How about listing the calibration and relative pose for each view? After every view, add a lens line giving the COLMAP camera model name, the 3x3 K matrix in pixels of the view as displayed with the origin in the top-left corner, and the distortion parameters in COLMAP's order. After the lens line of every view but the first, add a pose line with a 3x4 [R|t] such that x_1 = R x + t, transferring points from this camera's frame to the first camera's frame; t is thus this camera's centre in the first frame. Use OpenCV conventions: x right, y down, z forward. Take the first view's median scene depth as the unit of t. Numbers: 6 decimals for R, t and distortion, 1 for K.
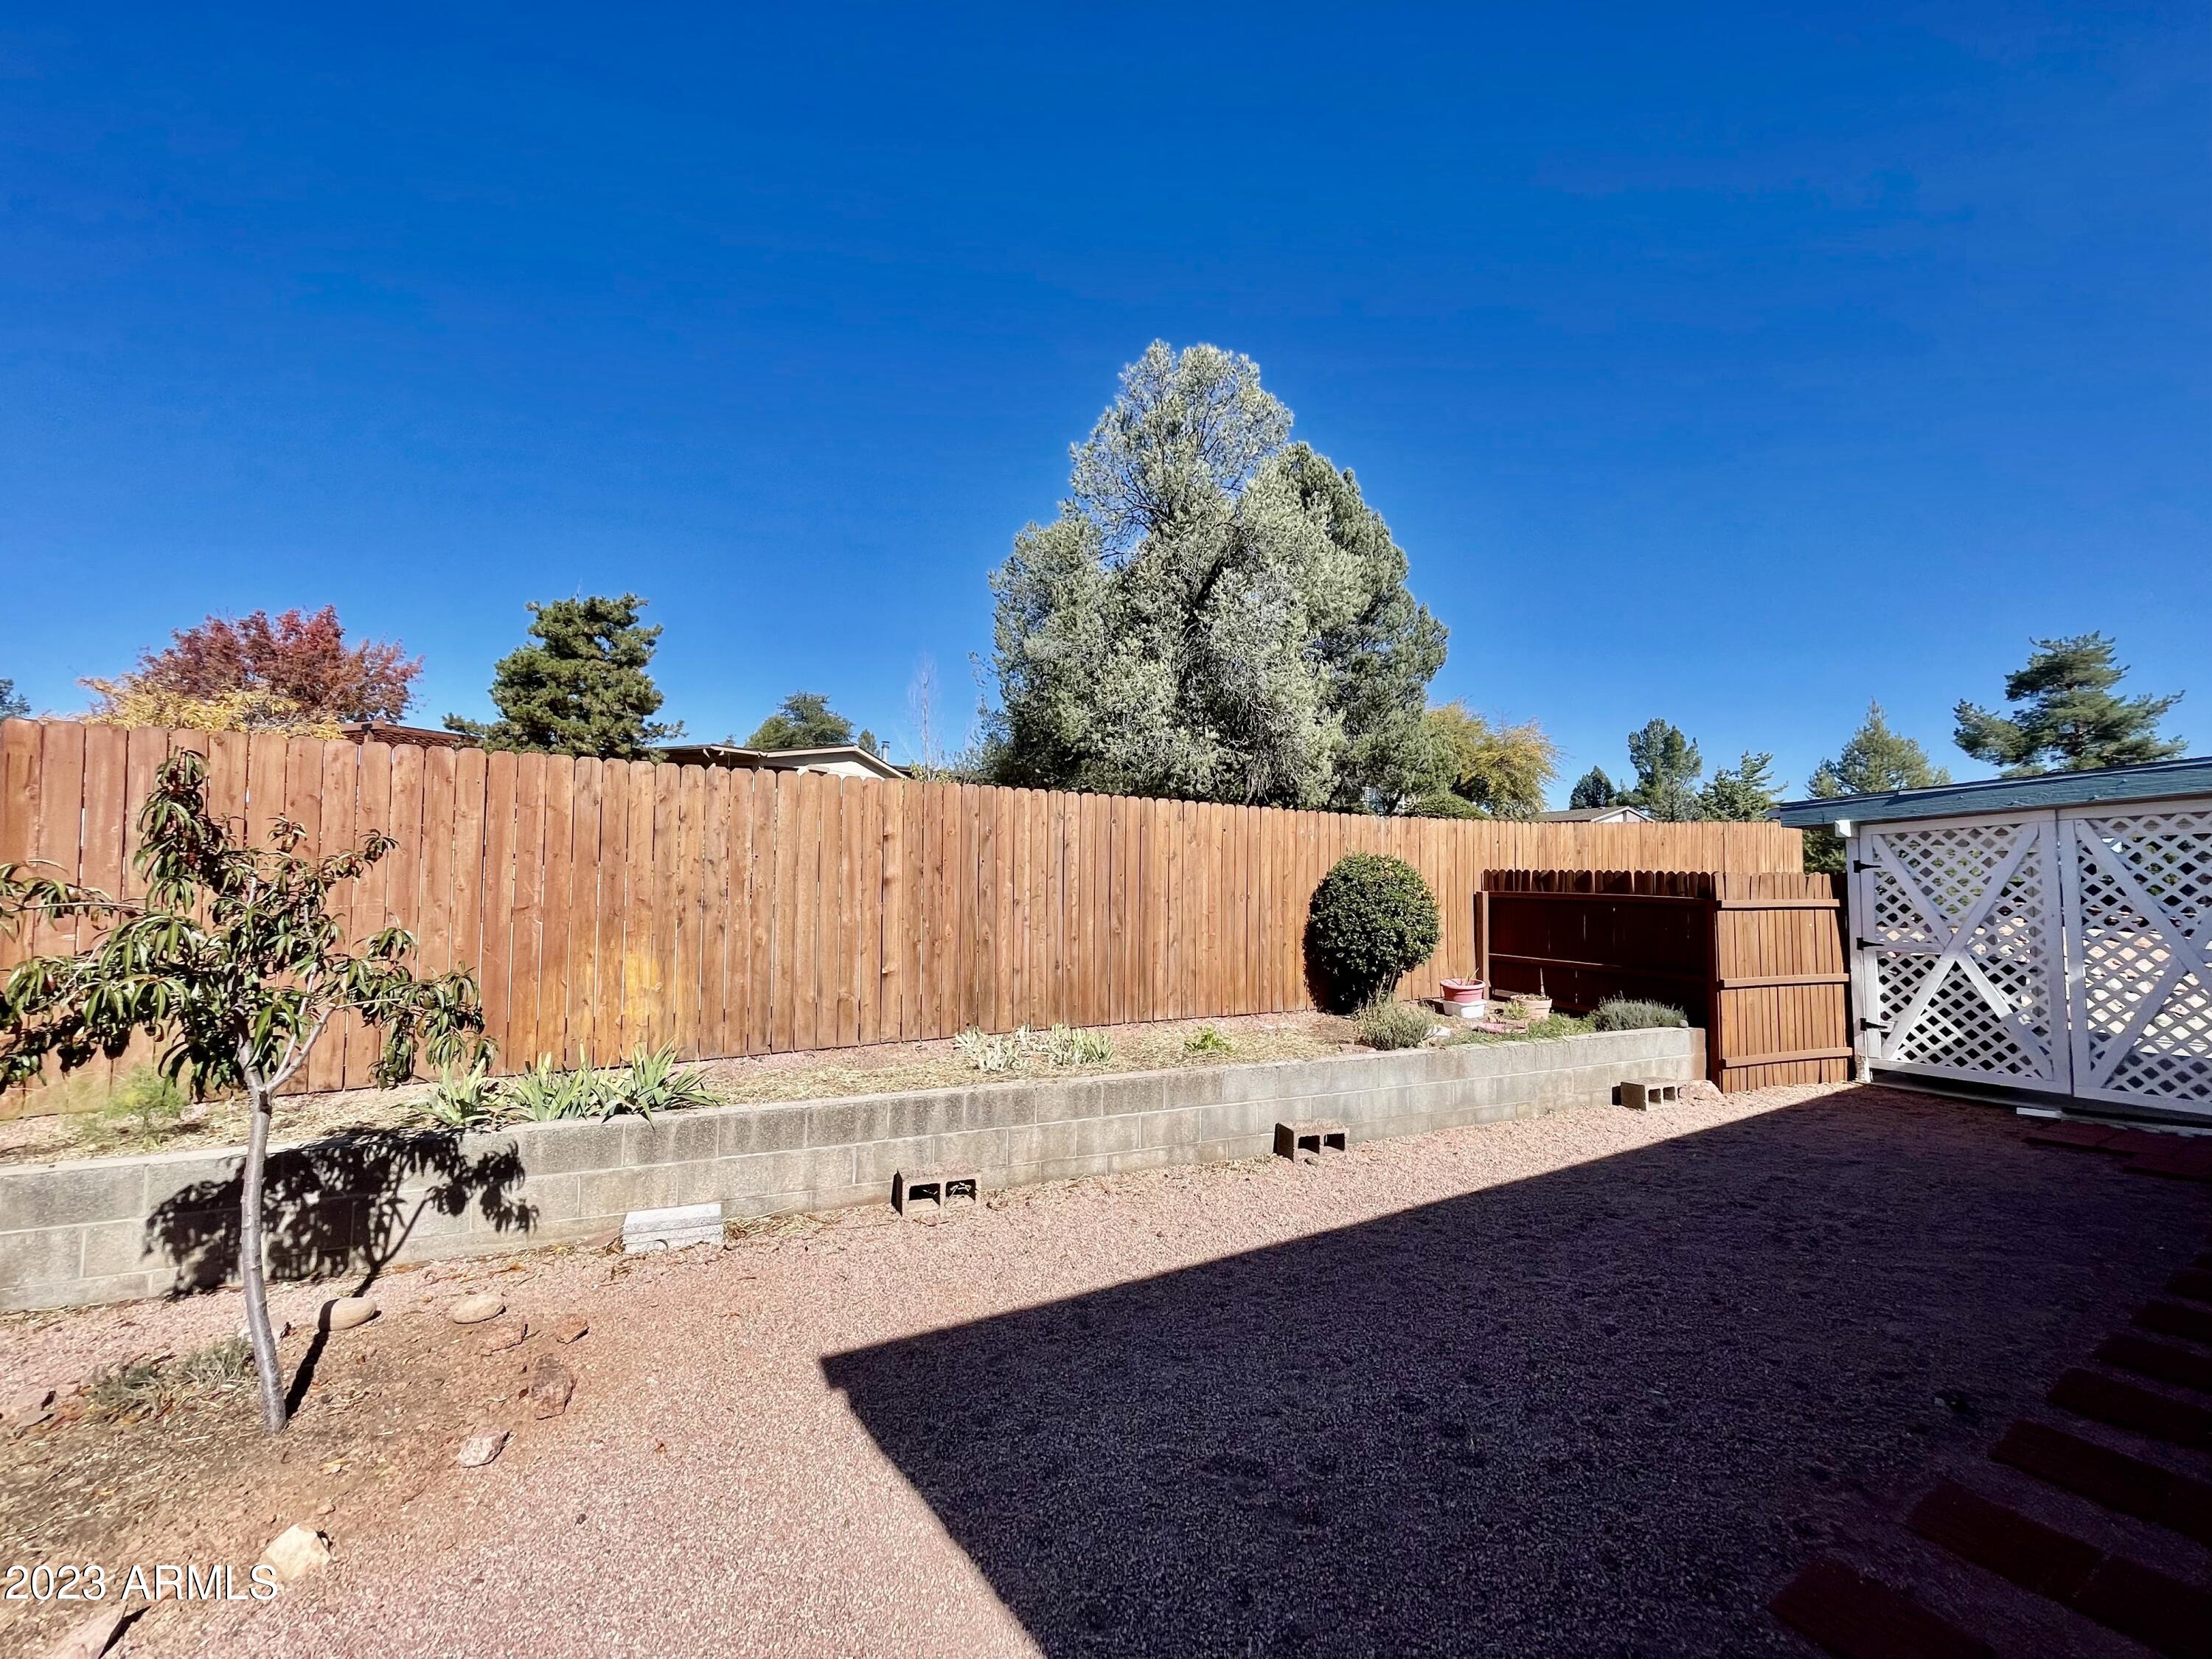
lens RADIAL K [[874.7, 0, 1097.0], [0, 874.7, 835.0], [0, 0, 1]] dist [0.000821, 0.000079]
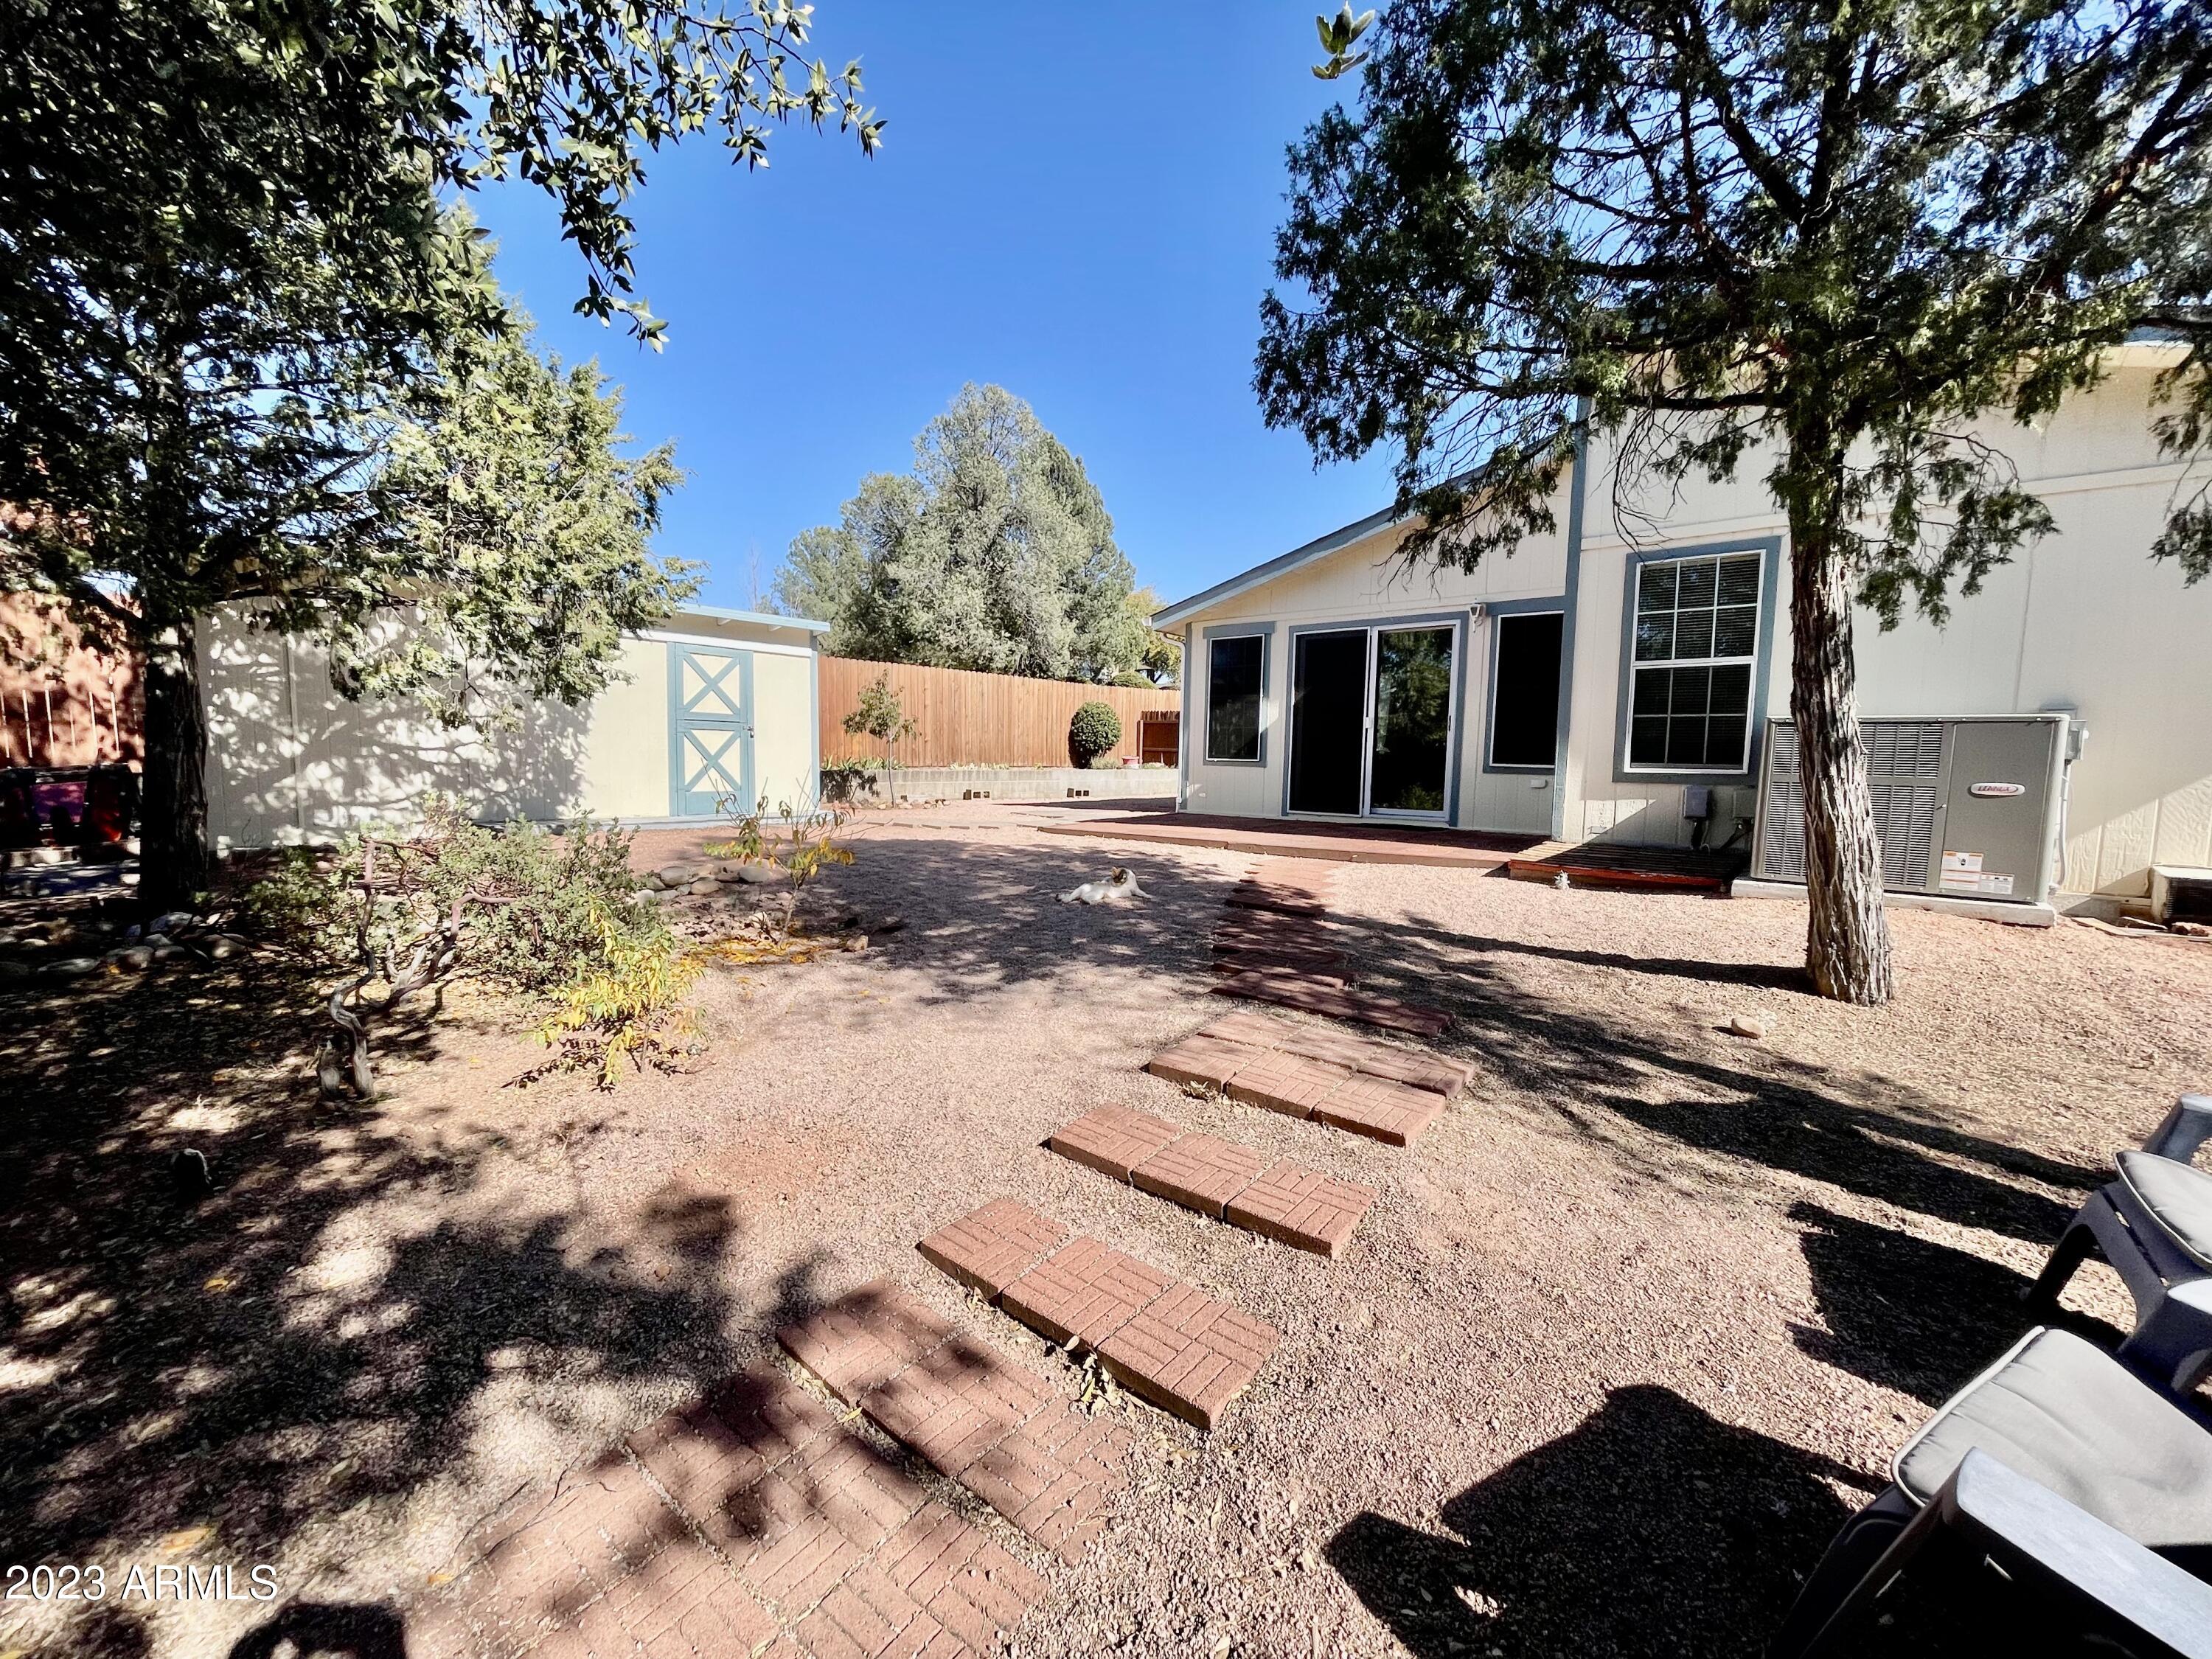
lens RADIAL K [[874.7, 0, 1097.0], [0, 874.7, 835.0], [0, 0, 1]] dist [0.000821, 0.000079]
pose [[0.946163, -0.028199, 0.322460, -0.259288], [-0.022784, 0.987925, 0.153246, 0.008742], [-0.322888, -0.152343, 0.934096, -0.719890]]
